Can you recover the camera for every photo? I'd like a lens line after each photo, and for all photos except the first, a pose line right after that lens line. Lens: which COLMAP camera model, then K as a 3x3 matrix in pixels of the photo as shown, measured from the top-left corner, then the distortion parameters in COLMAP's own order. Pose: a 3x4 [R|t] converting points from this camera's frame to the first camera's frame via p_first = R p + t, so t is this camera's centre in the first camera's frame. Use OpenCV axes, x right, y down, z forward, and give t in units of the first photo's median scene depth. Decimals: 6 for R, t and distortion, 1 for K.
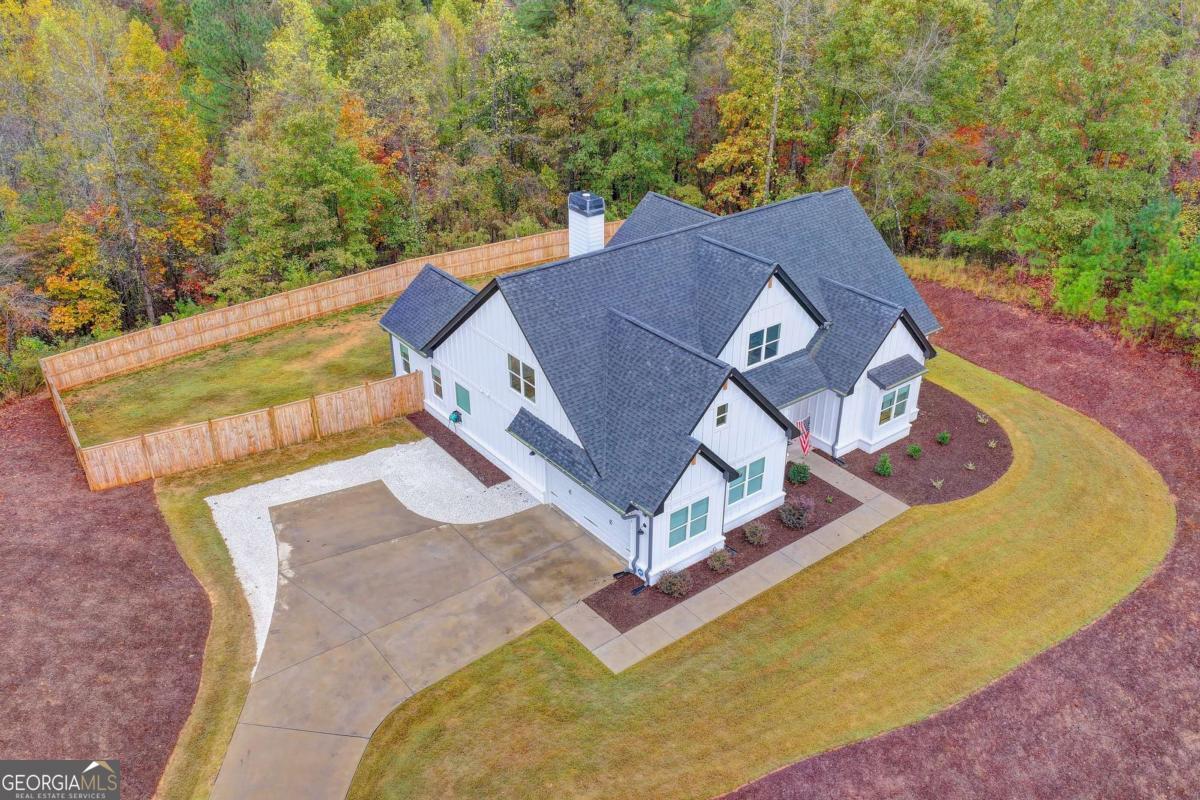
lens RADIAL K [[984.7, 0, 600.0], [0, 984.7, 400.0], [0, 0, 1]] dist [-0.010372, 0.073839]
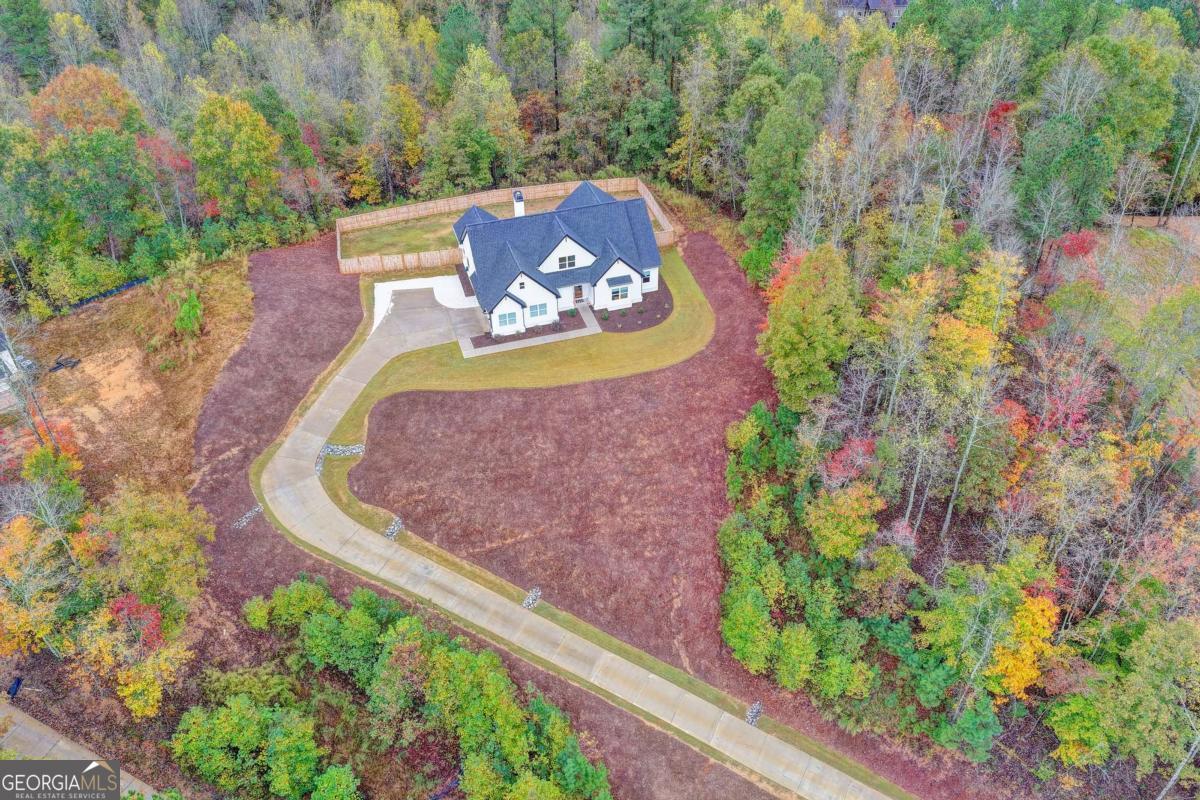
lens RADIAL K [[984.7, 0, 600.0], [0, 984.7, 400.0], [0, 0, 1]] dist [-0.010372, 0.073839]
pose [[0.936282, 0.206263, -0.284309, 1.063749], [-0.153615, 0.968364, 0.196656, -0.228088], [0.315878, -0.140452, 0.938347, -1.481610]]
